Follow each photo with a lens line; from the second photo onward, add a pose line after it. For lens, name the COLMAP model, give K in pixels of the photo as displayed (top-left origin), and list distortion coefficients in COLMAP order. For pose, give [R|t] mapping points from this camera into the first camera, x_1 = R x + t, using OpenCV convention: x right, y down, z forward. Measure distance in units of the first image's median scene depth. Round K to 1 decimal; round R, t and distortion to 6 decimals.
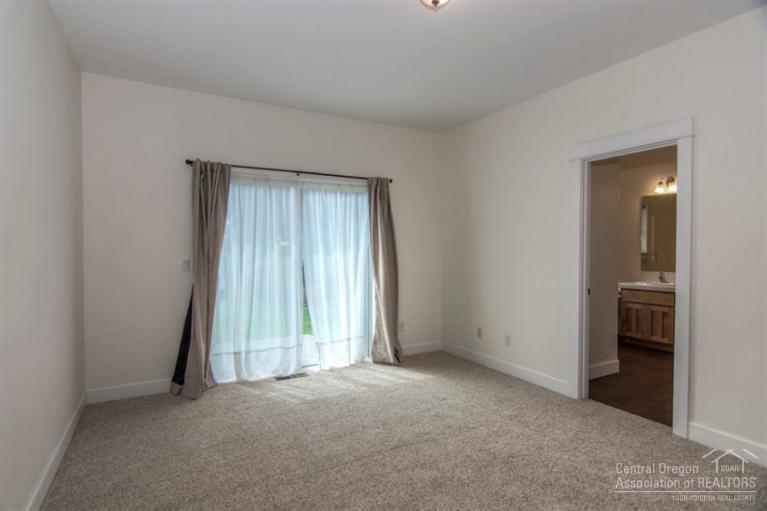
lens RADIAL K [[403.1, 0, 380.5], [0, 403.1, 255.1], [0, 0, 1]] dist [-0.000390, 0.000047]
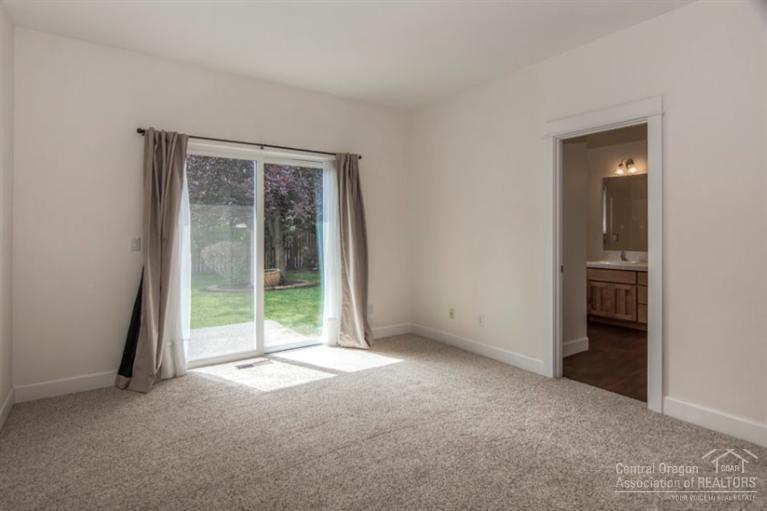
lens RADIAL K [[407.8, 0, 381.2], [0, 407.8, 230.5], [0, 0, 1]] dist [-0.000198, 0.000459]
pose [[0.995001, 0.001781, 0.099851, -0.029344], [0.000303, 0.999782, -0.020859, 0.016194], [-0.099866, 0.020785, 0.994784, 0.037955]]
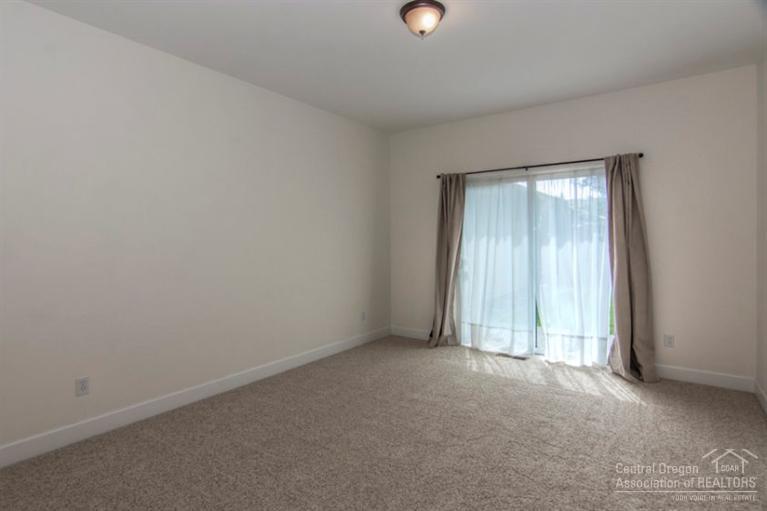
lens RADIAL K [[407.8, 0, 381.2], [0, 407.8, 230.5], [0, 0, 1]] dist [-0.000198, 0.000459]
pose [[0.433024, -0.022096, -0.901112, 0.751233], [-0.013597, 0.999426, -0.031040, 0.000609], [0.901280, 0.025694, 0.432475, 0.241784]]
